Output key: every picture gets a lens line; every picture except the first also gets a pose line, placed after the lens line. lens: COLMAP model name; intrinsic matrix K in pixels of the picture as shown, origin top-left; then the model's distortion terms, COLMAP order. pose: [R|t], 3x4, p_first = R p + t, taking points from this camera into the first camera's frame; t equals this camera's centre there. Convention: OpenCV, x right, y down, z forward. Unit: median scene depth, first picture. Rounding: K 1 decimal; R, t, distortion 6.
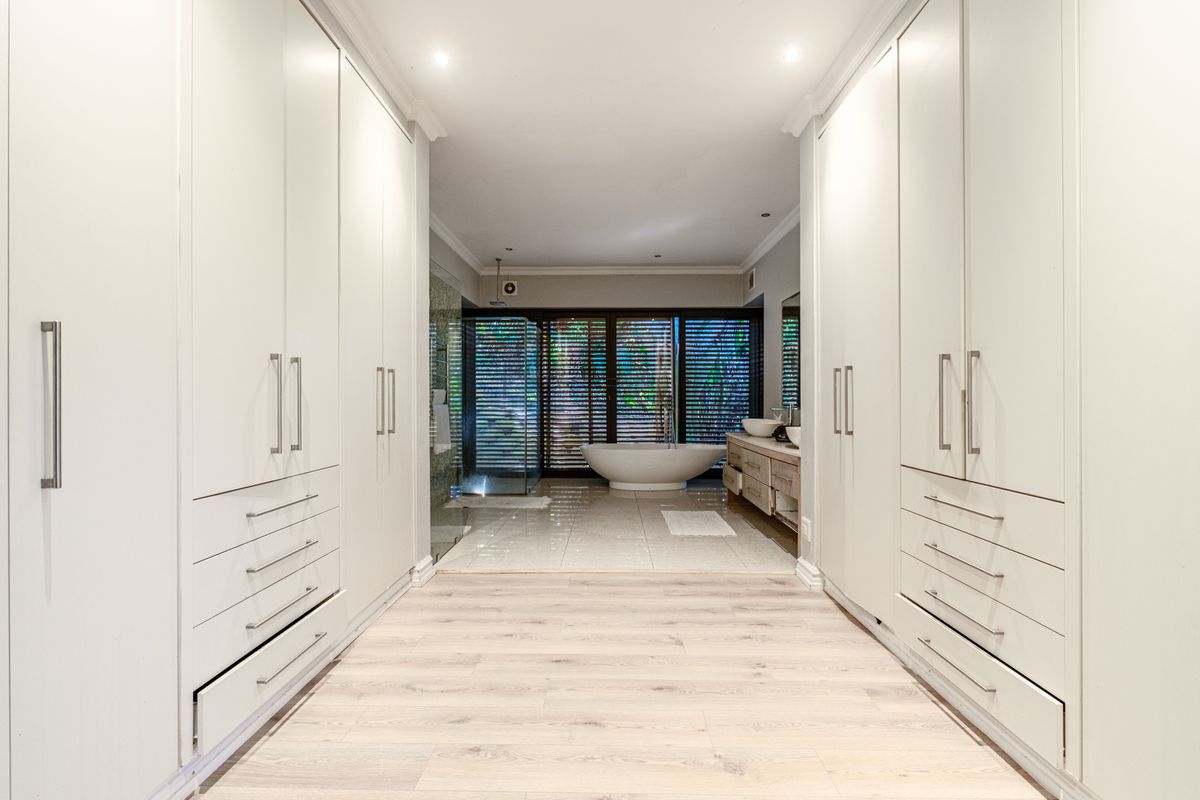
lens RADIAL K [[518.4, 0, 598.5], [0, 518.4, 395.6], [0, 0, 1]] dist [-0.002031, -0.000049]
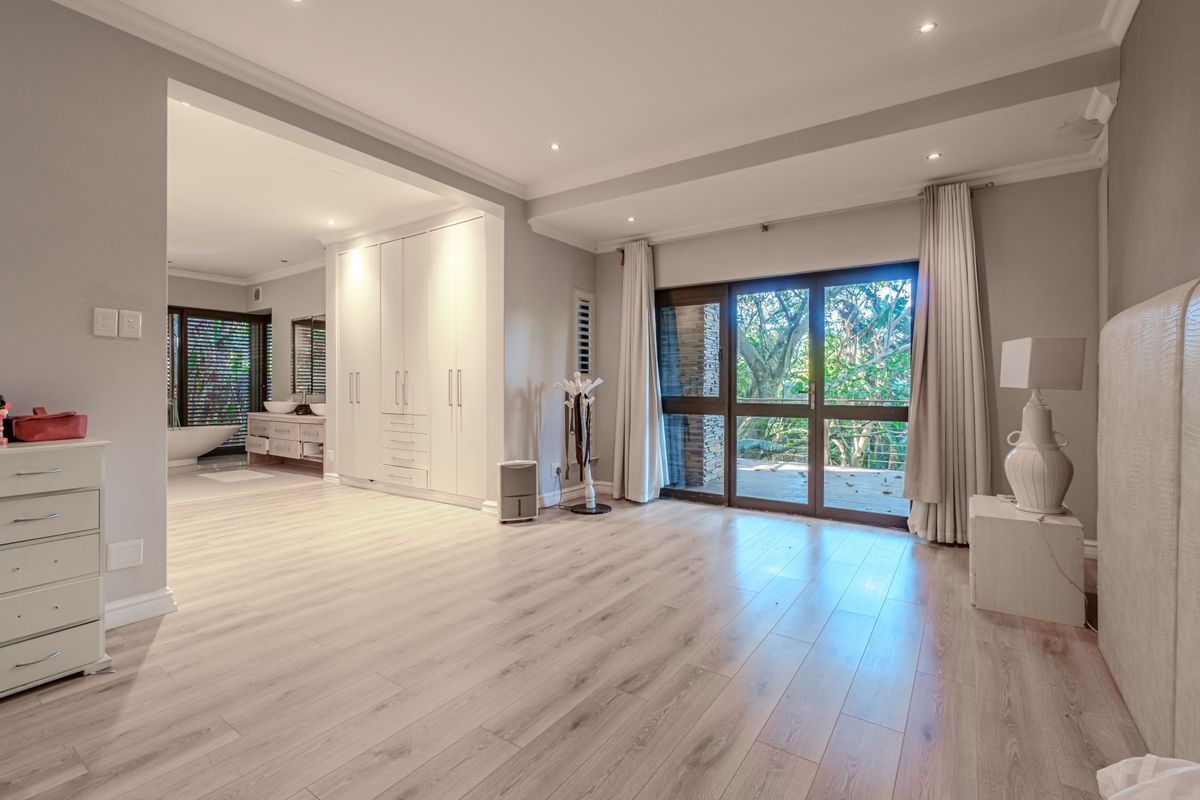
lens RADIAL K [[518.4, 0, 598.3], [0, 518.4, 387.1], [0, 0, 1]] dist [-0.002031, -0.000049]
pose [[0.560729, 0.001358, 0.827998, -0.602718], [-0.004354, 0.999990, 0.001309, -0.001050], [-0.827988, -0.004339, 0.560729, -0.851369]]
